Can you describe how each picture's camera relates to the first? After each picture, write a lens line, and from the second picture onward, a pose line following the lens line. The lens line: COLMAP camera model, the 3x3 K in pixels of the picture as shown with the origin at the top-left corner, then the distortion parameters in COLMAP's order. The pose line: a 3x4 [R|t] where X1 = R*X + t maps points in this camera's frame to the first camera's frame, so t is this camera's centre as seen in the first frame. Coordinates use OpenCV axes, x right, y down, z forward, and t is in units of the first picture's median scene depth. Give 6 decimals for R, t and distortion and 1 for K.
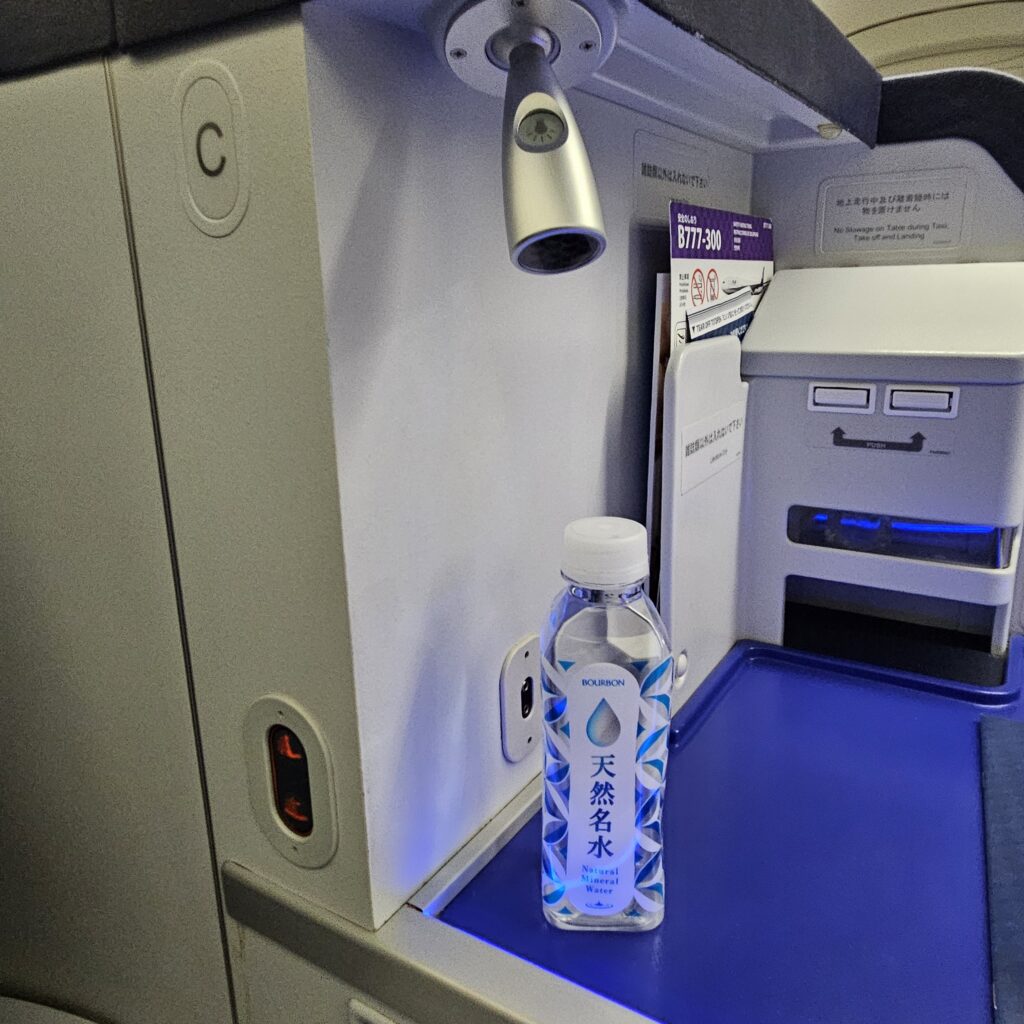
lens RADIAL K [[839.8, 0, 507.1], [0, 839.8, 500.5], [0, 0, 1]] dist [0.003999, -0.008458]
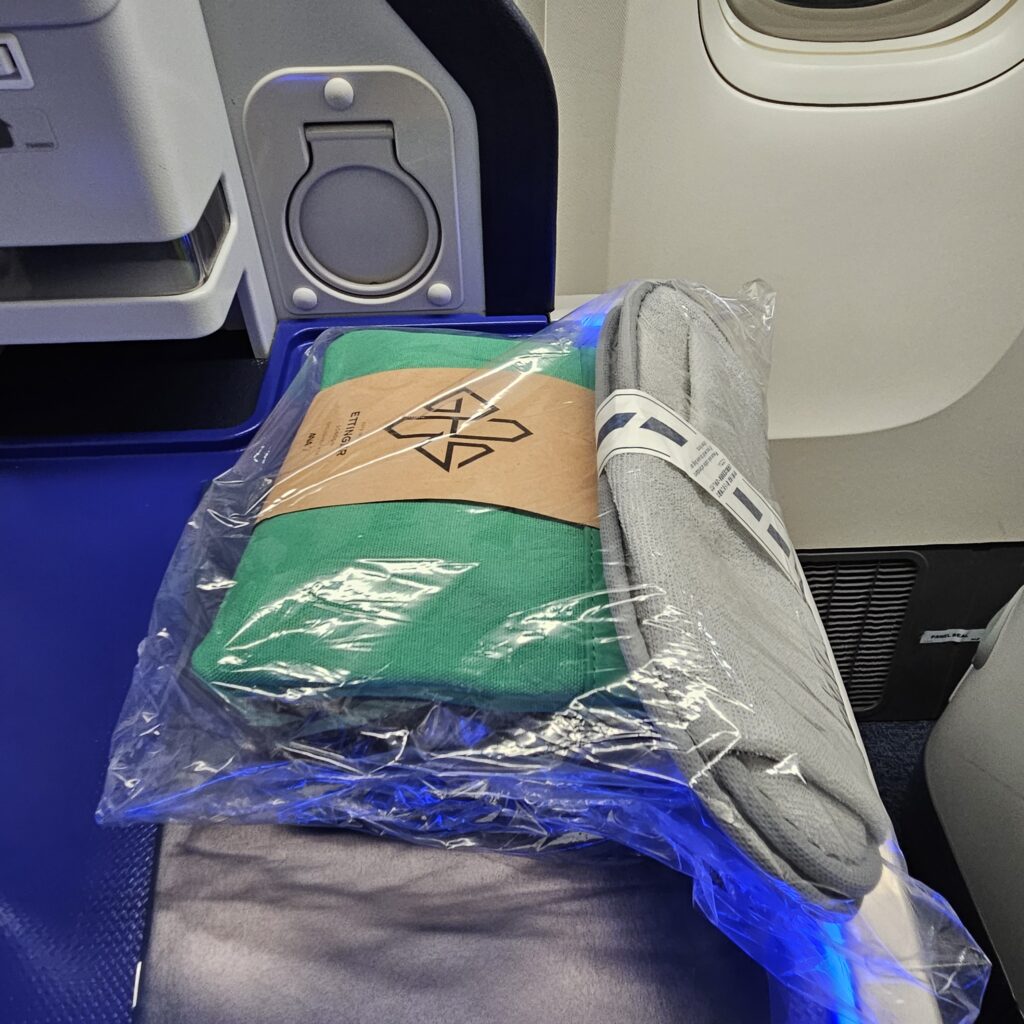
lens RADIAL K [[839.8, 0, 507.1], [0, 839.8, 500.5], [0, 0, 1]] dist [0.003999, -0.008458]
pose [[0.825902, -0.388111, 0.408970, 0.420909], [0.142094, 0.845230, 0.515166, -0.103765], [-0.545615, -0.367365, 0.753225, 0.195277]]
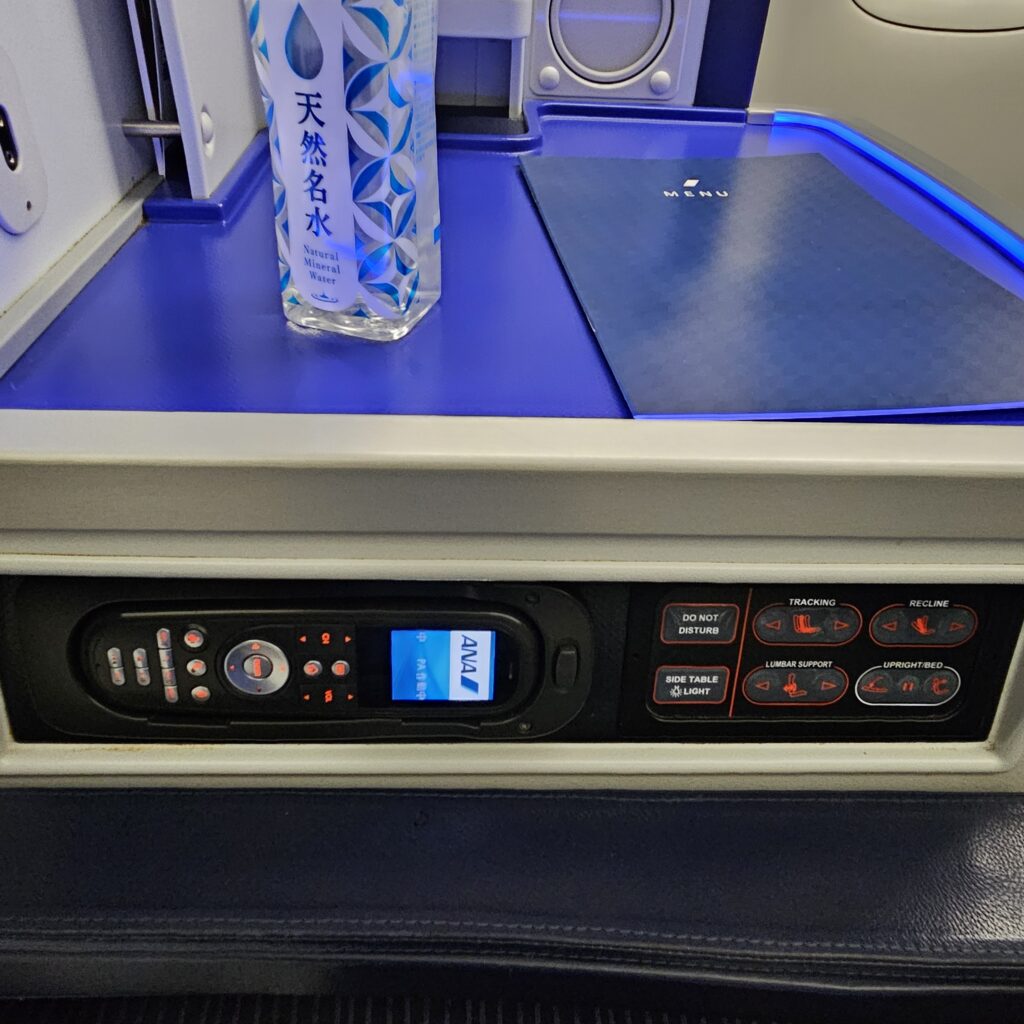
lens RADIAL K [[839.8, 0, 507.1], [0, 839.8, 500.5], [0, 0, 1]] dist [0.003999, -0.008458]
pose [[0.823328, -0.295877, 0.484342, -0.046887], [0.087085, 0.909119, 0.407332, 0.206280], [-0.560844, -0.293190, 0.774270, 0.106414]]
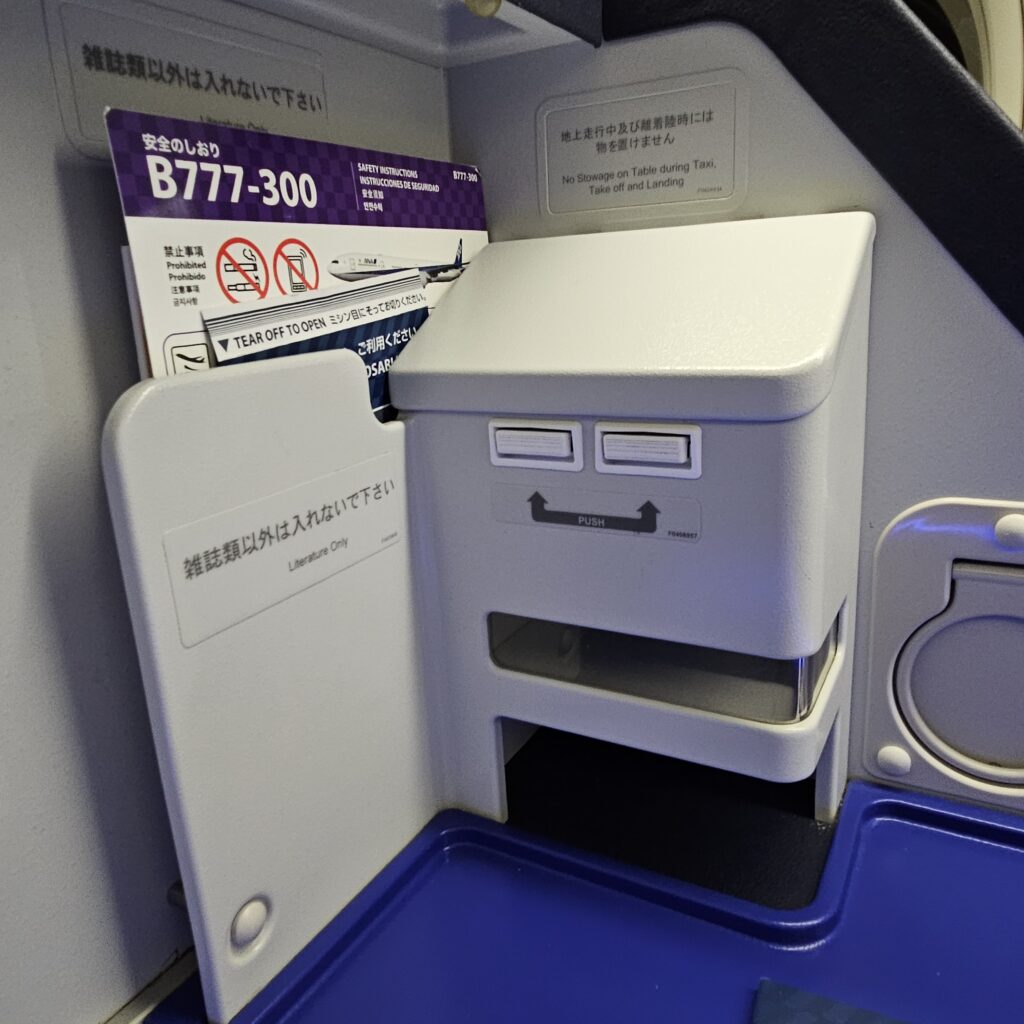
lens RADIAL K [[839.8, 0, 507.1], [0, 839.8, 500.5], [0, 0, 1]] dist [0.003999, -0.008458]
pose [[0.998445, -0.041857, 0.036810, 0.353902], [0.041800, 0.999123, 0.002339, -0.084167], [-0.036876, -0.000797, 0.999320, 0.390775]]
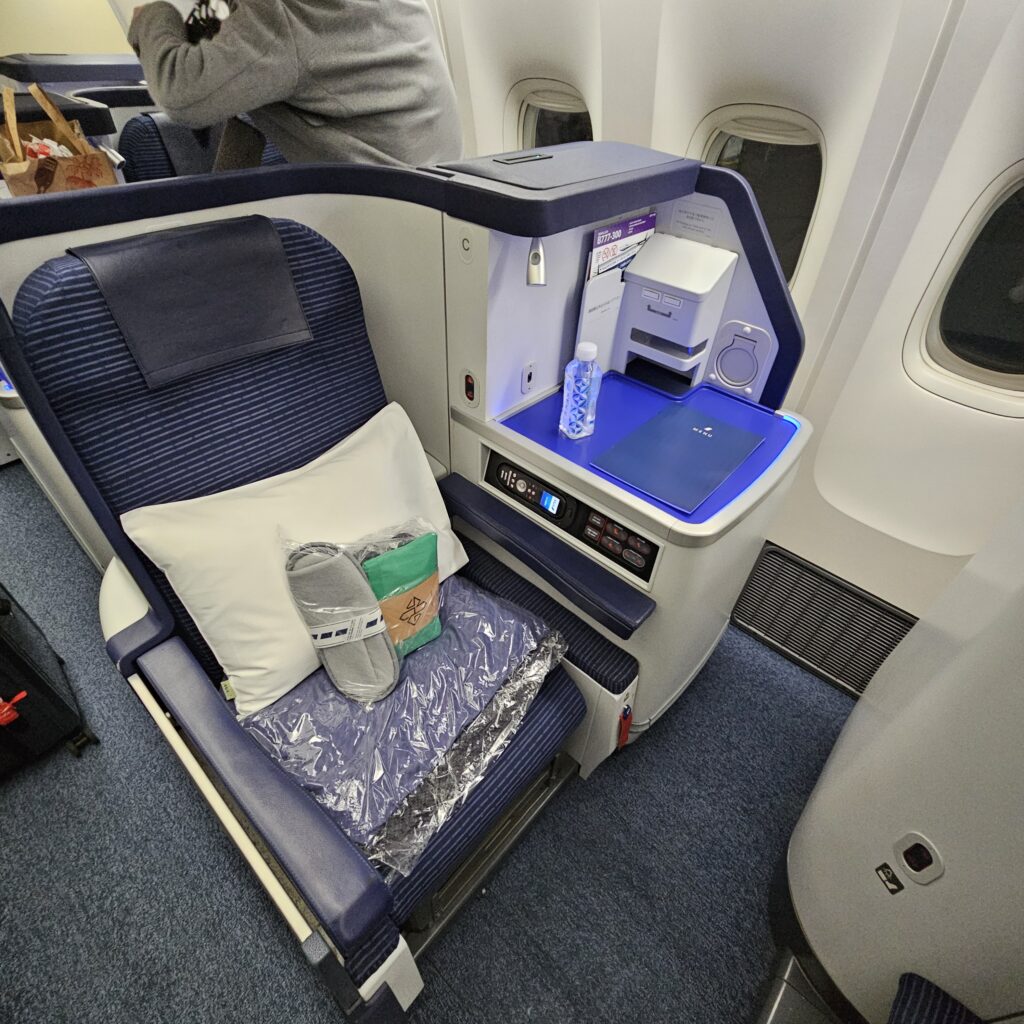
lens RADIAL K [[563.5, 0, 512.0], [0, 563.5, 512.0], [0, 0, 1]] dist [0.001016, -0.000205]
pose [[0.982969, 0.164864, -0.081187, 0.198336], [-0.111196, 0.885320, 0.451491, -0.289108], [0.146311, -0.434774, 0.888574, -1.207574]]
